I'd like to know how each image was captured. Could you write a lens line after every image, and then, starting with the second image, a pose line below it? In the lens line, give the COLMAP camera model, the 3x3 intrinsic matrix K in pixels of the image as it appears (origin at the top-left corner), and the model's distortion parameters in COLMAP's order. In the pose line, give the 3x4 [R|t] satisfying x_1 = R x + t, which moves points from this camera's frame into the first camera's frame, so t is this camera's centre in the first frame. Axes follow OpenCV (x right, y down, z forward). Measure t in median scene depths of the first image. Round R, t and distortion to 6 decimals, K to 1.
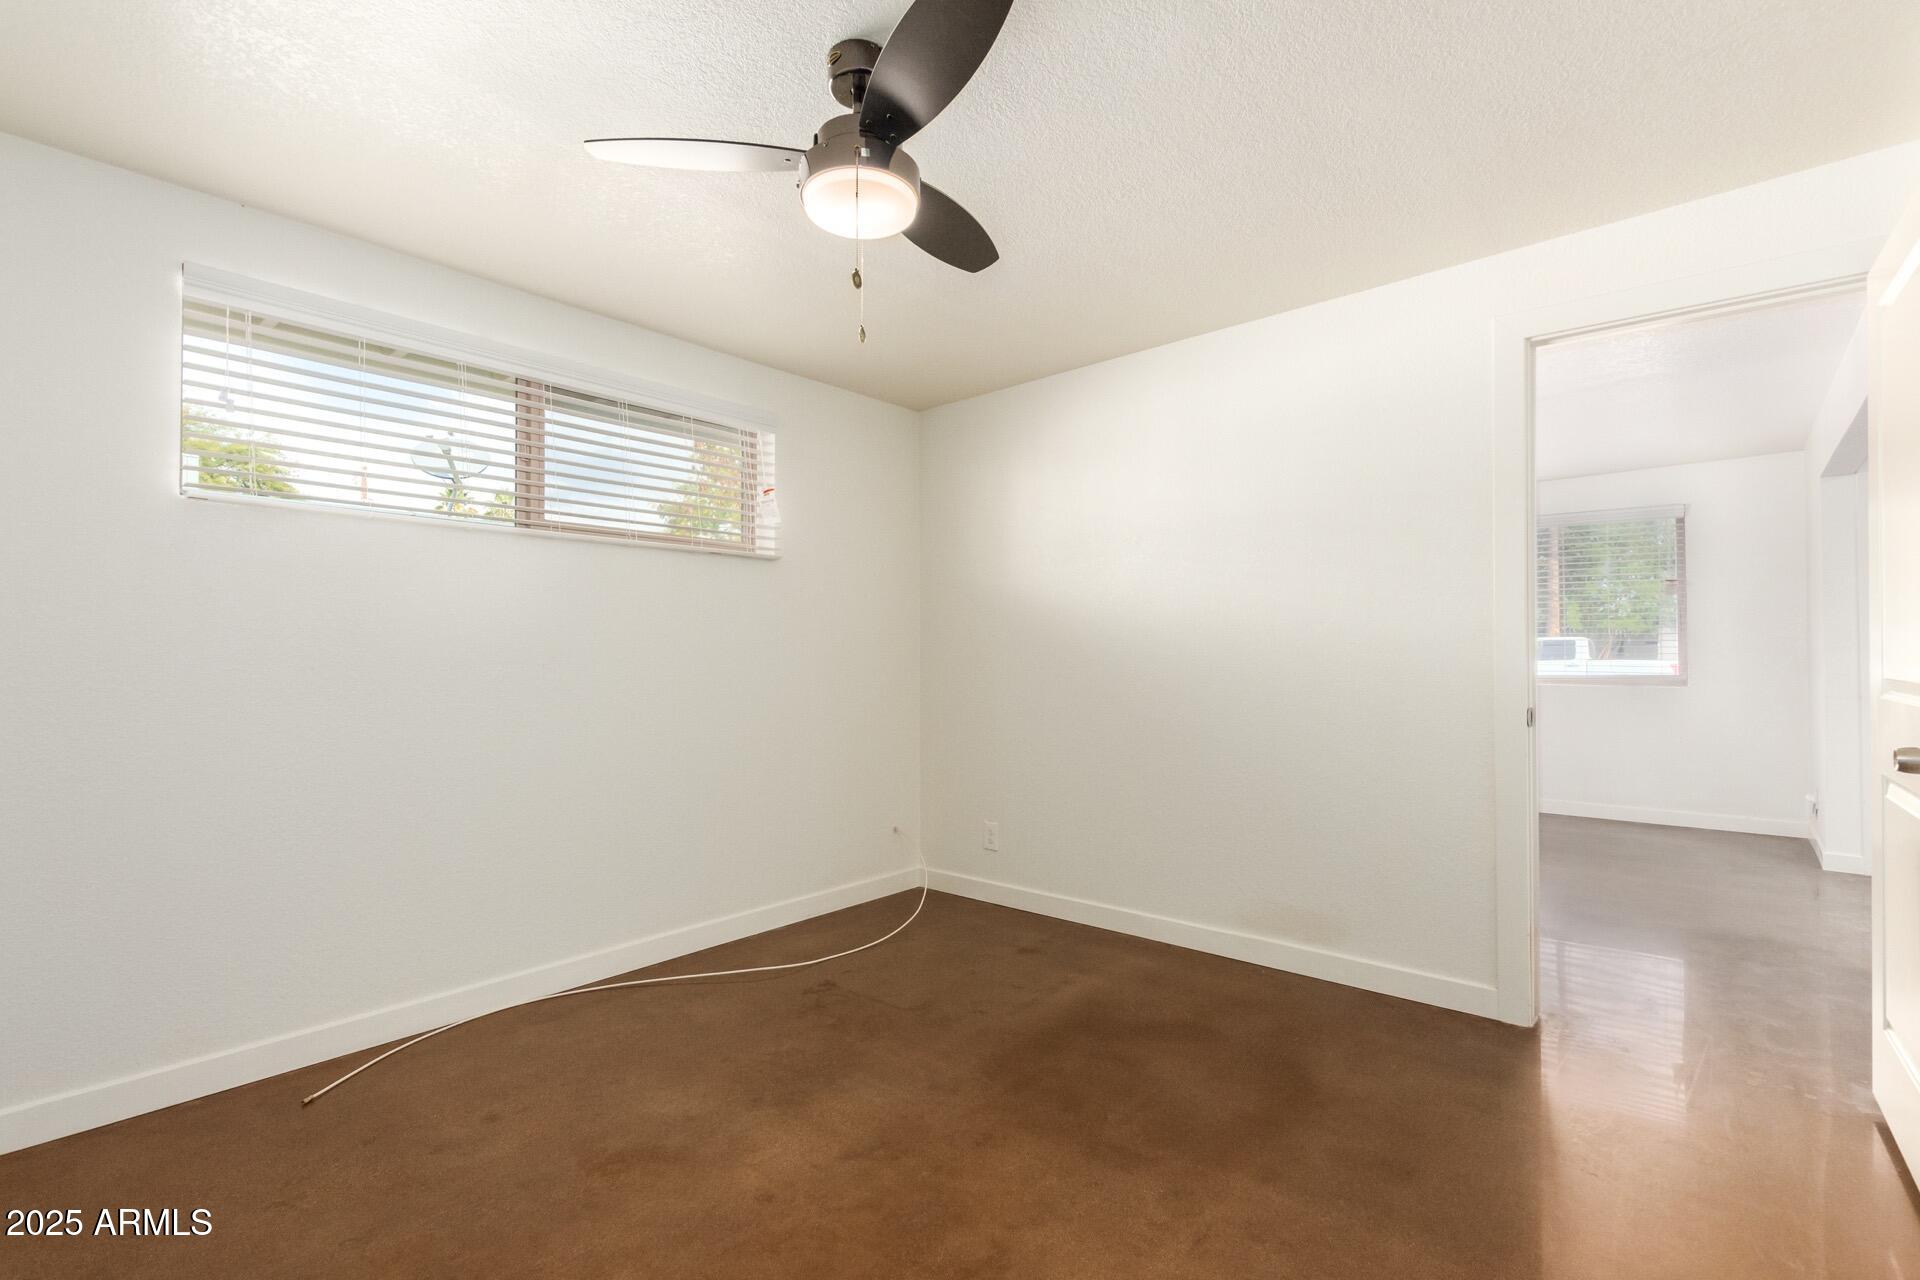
lens RADIAL K [[875.6, 0, 990.7], [0, 875.6, 644.7], [0, 0, 1]] dist [0.002720, 0.000129]
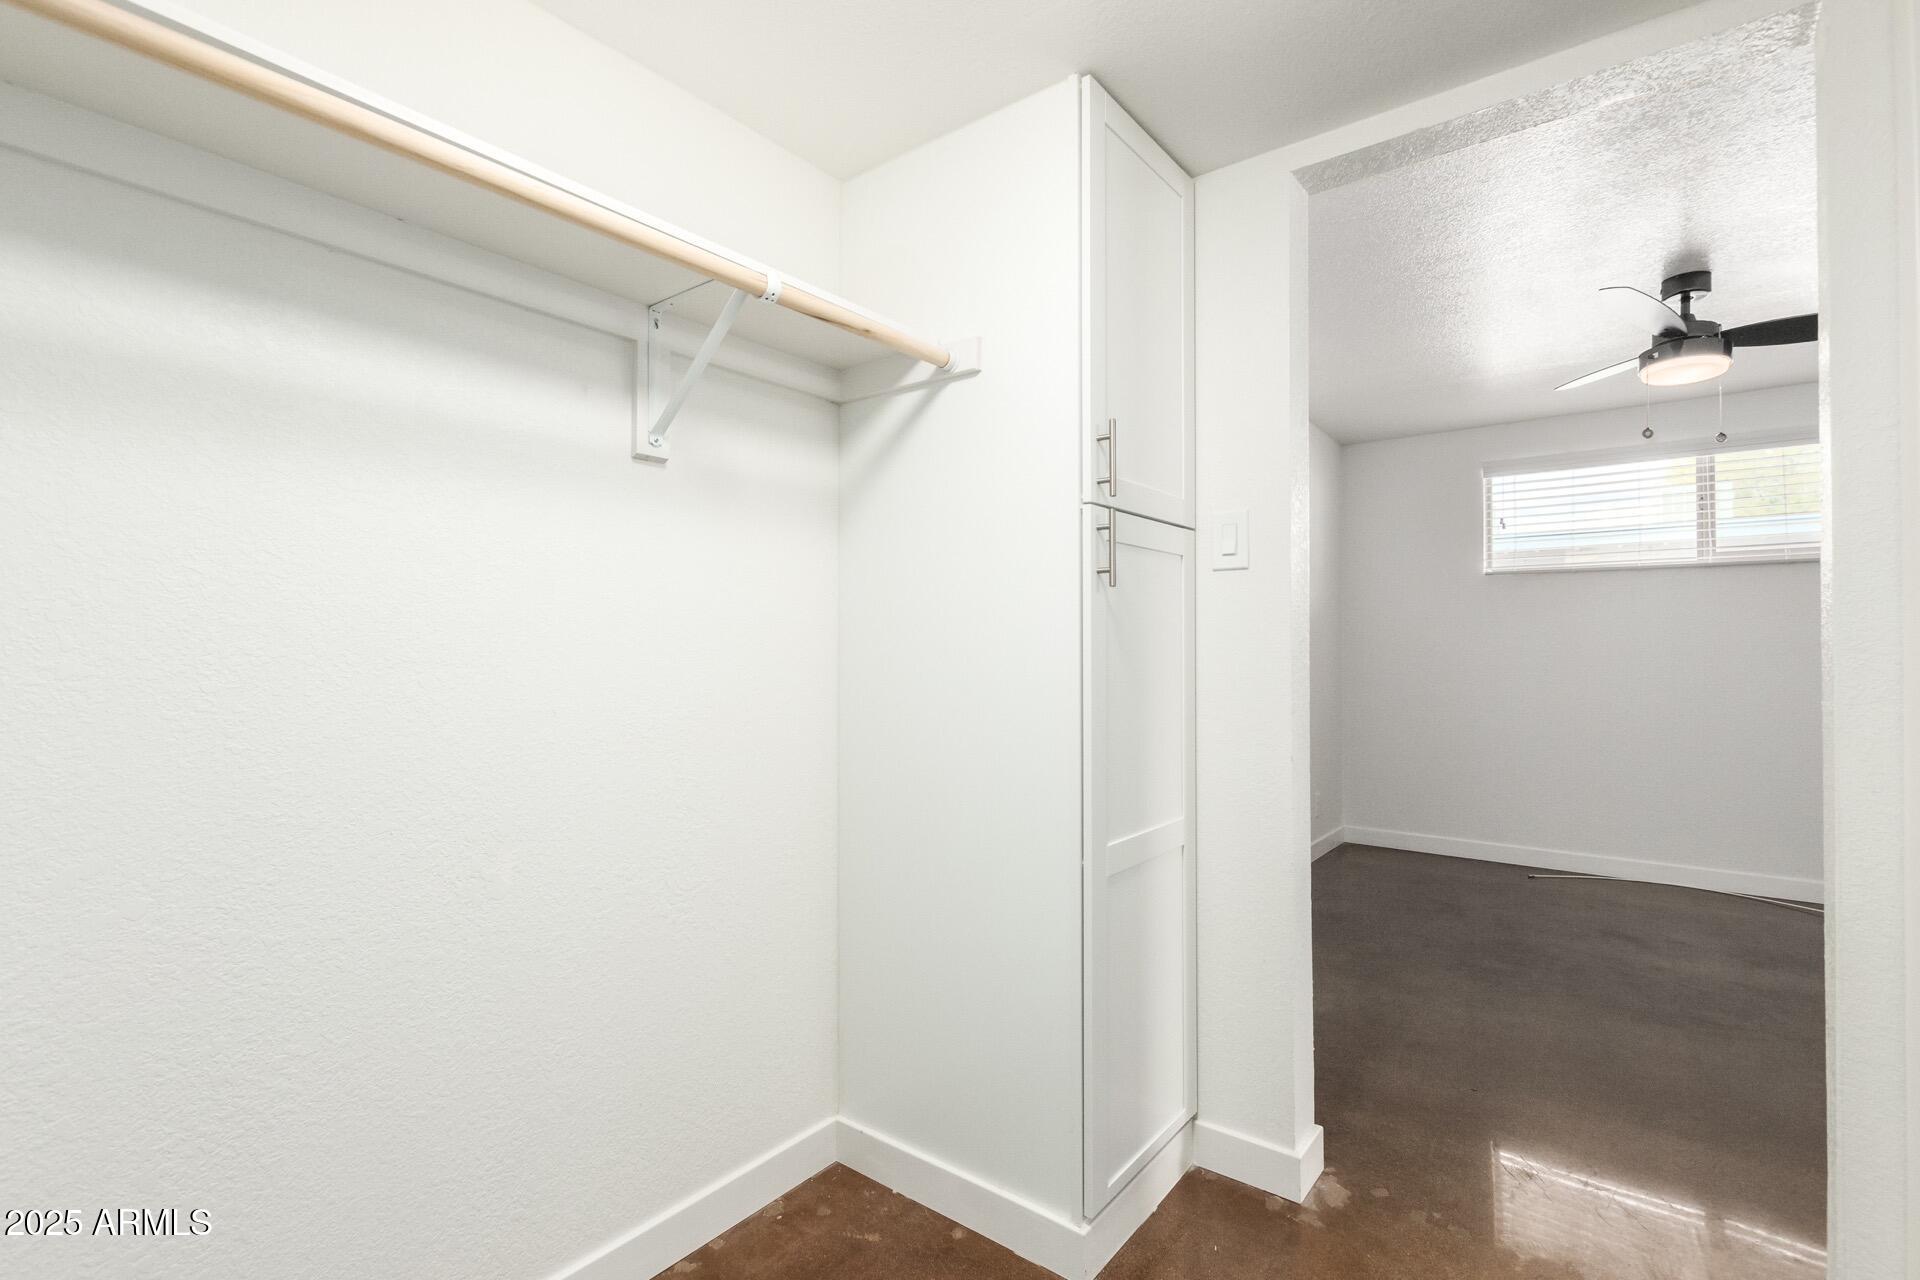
lens RADIAL K [[884.5, 0, 979.1], [0, 884.5, 634.7], [0, 0, 1]] dist [0.000765, 0.000130]
pose [[0.024340, -0.015504, -0.999584, 0.918538], [0.011220, 0.999821, -0.015234, -0.001741], [0.999641, -0.010845, 0.024509, -0.221208]]
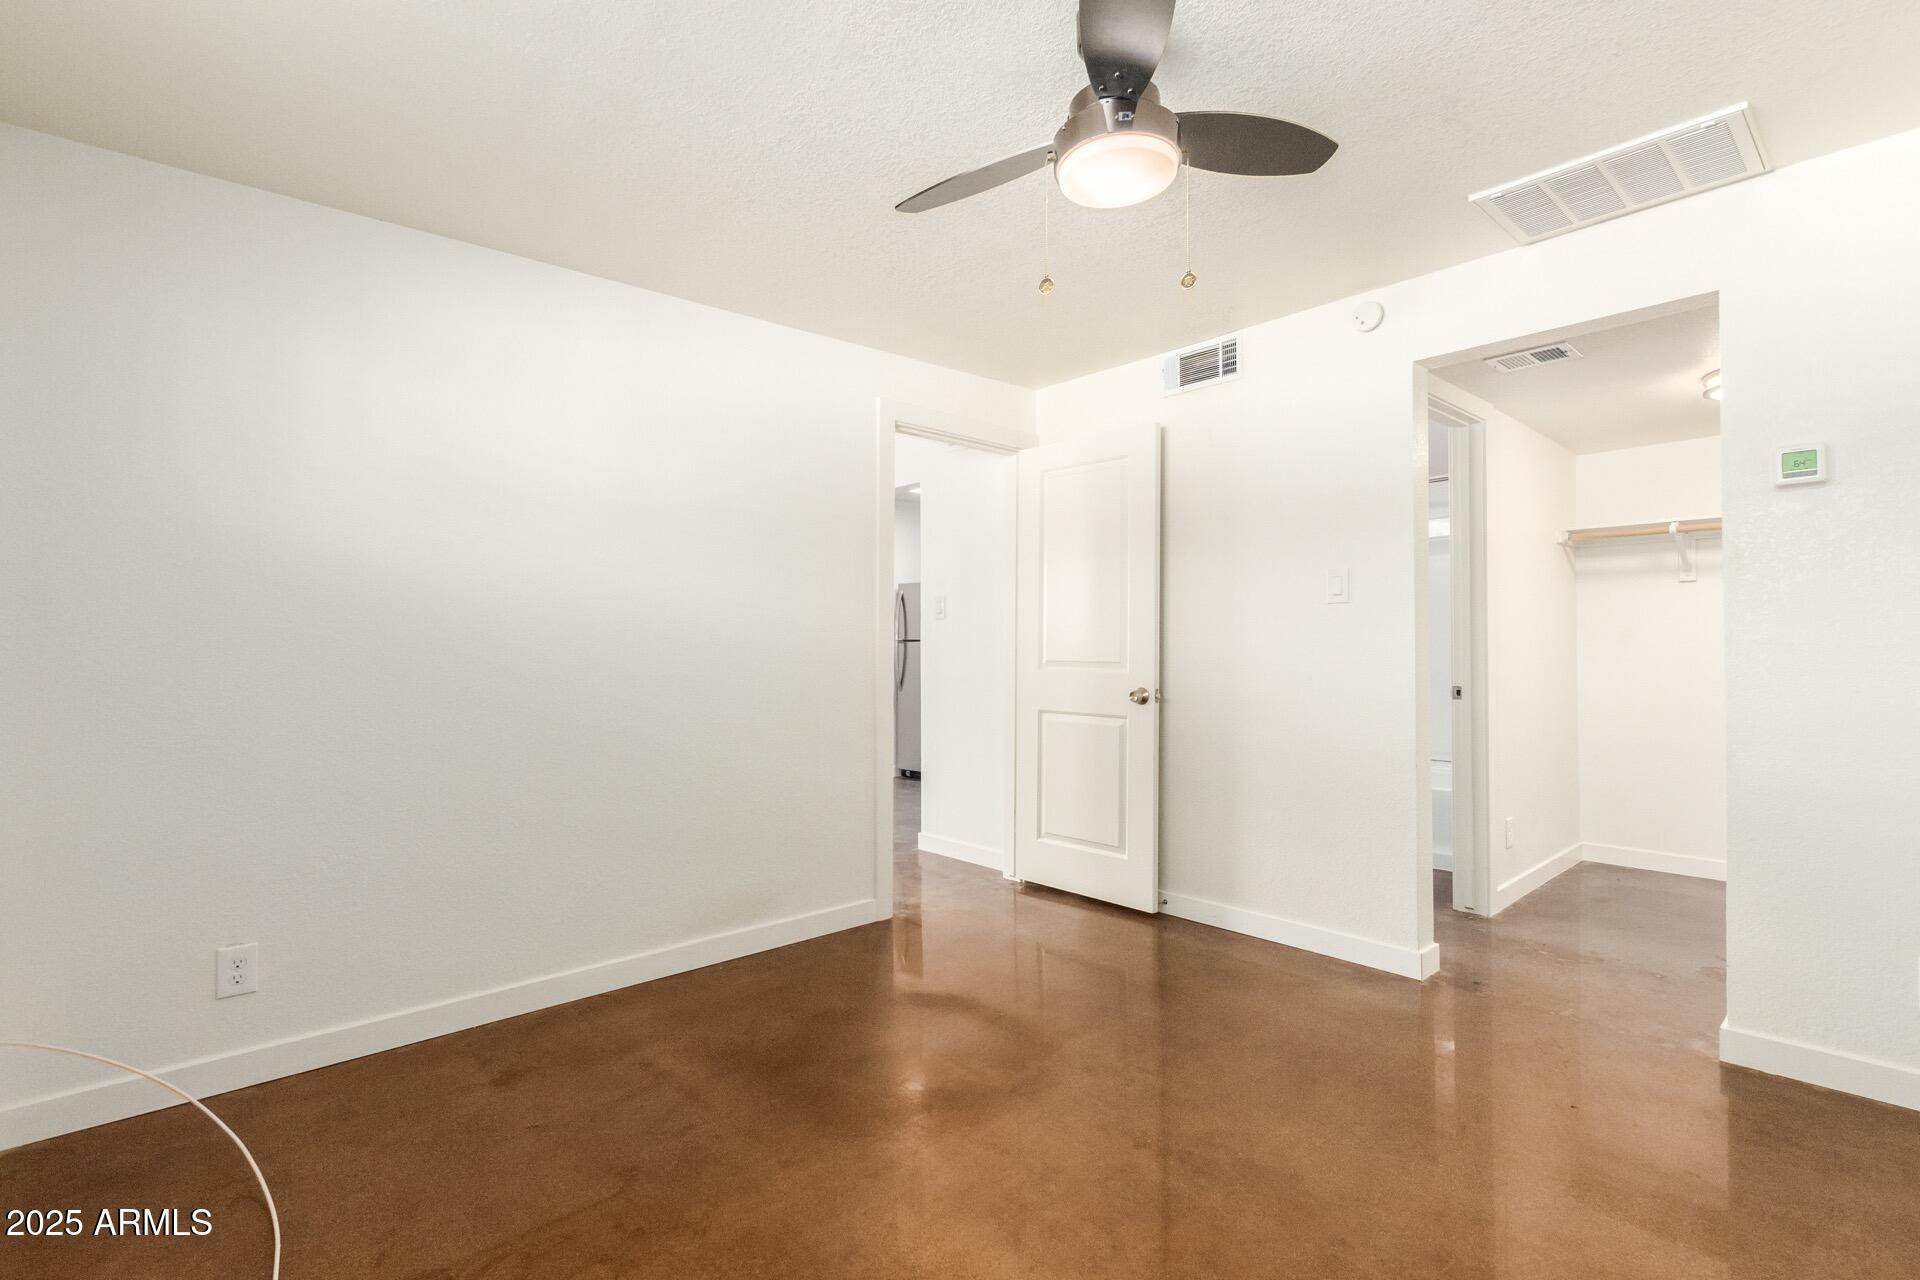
lens RADIAL K [[870.3, 0, 970.6], [0, 870.3, 638.8], [0, 0, 1]] dist [0.001400, -0.000669]
pose [[0.152872, 0.012497, 0.988167, -0.693161], [-0.006620, 0.999911, -0.011621, 0.011348], [-0.988224, -0.004766, 0.152941, 0.638012]]
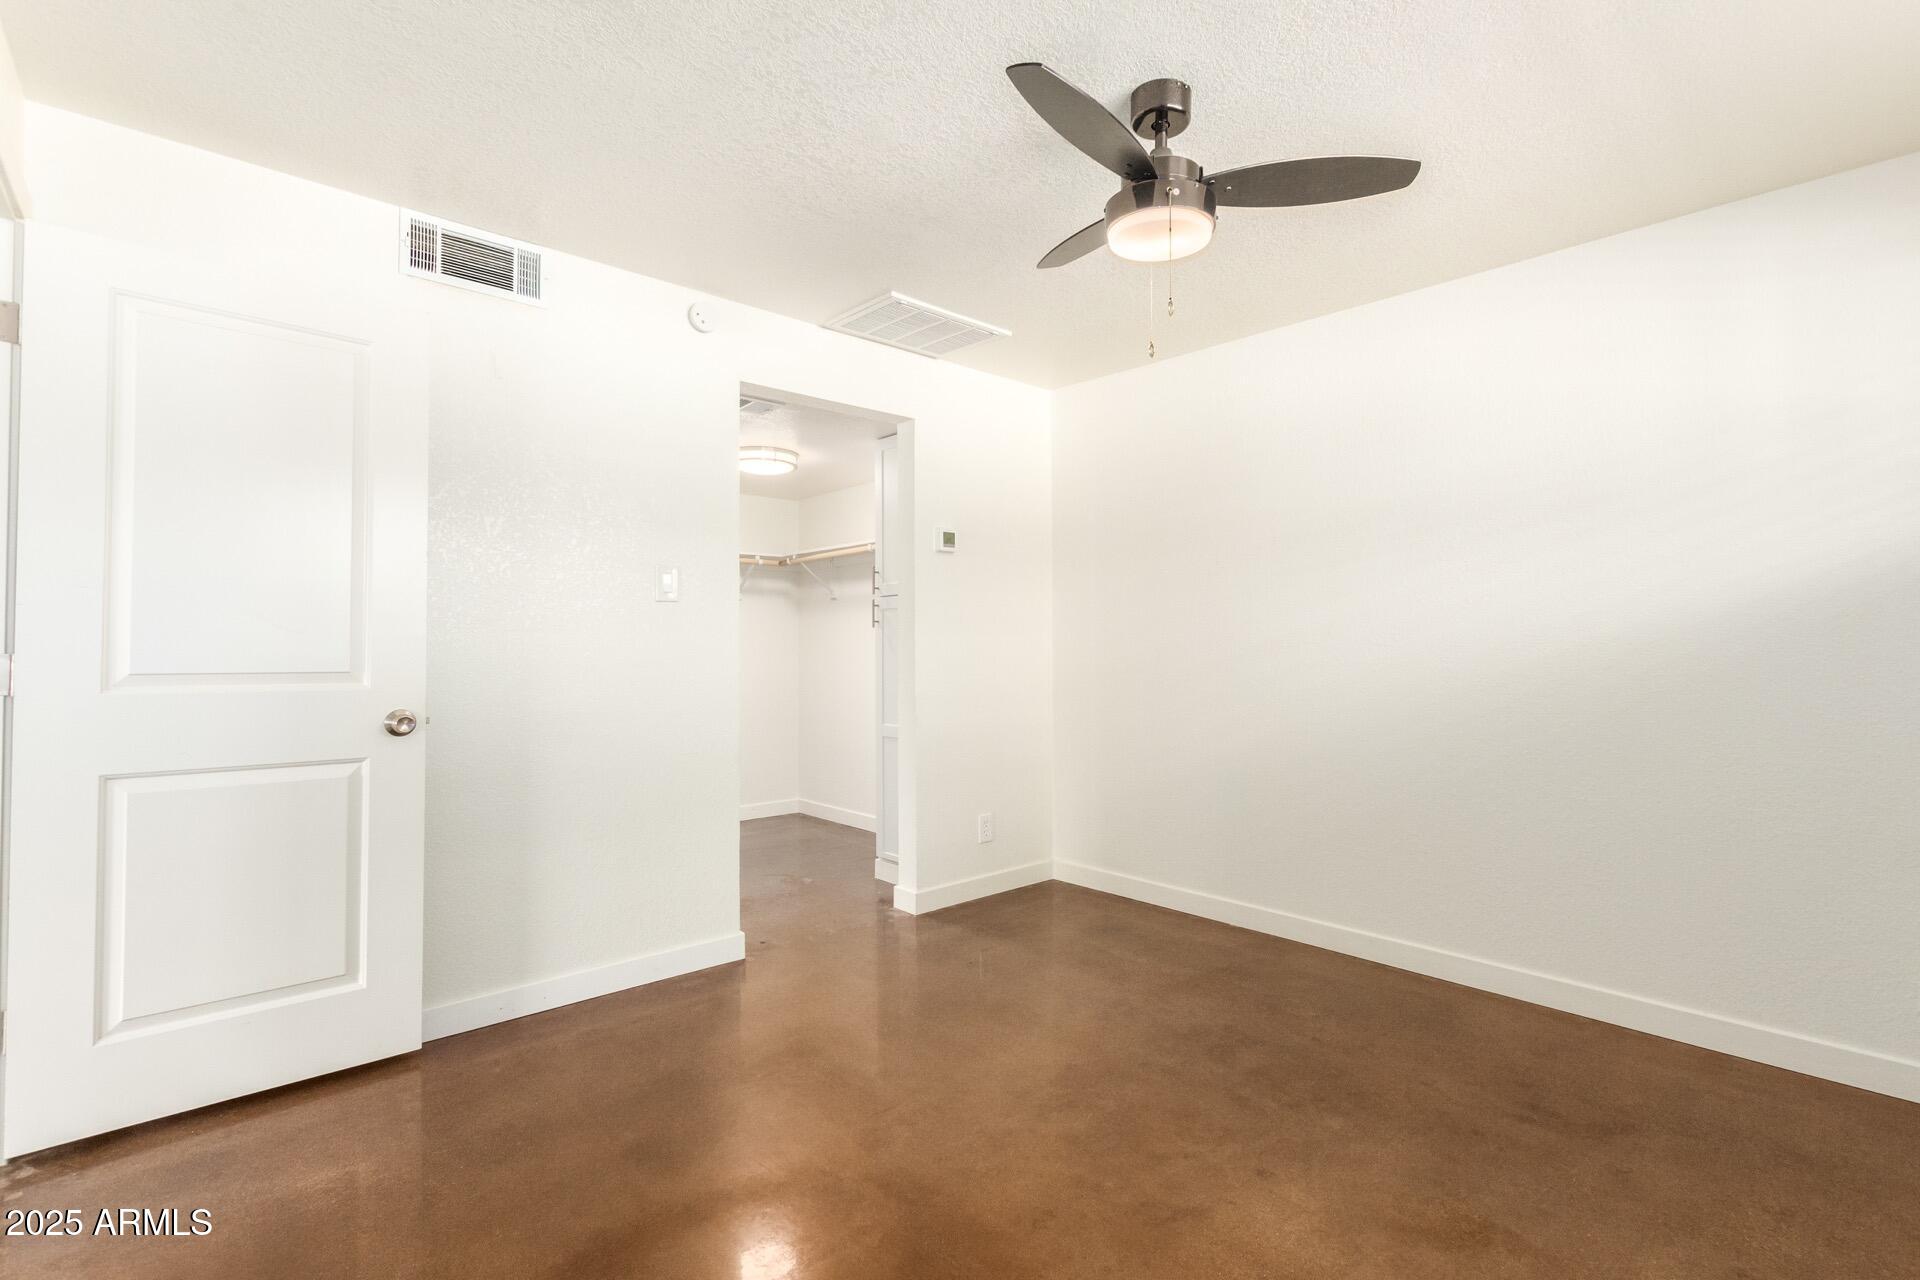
lens RADIAL K [[884.5, 0, 979.1], [0, 884.5, 634.7], [0, 0, 1]] dist [0.000765, 0.000130]
pose [[-0.987414, 0.005482, 0.158065, -0.060424], [0.001761, 0.999718, -0.023671, 0.015818], [-0.158150, -0.023094, -0.987145, 1.340663]]
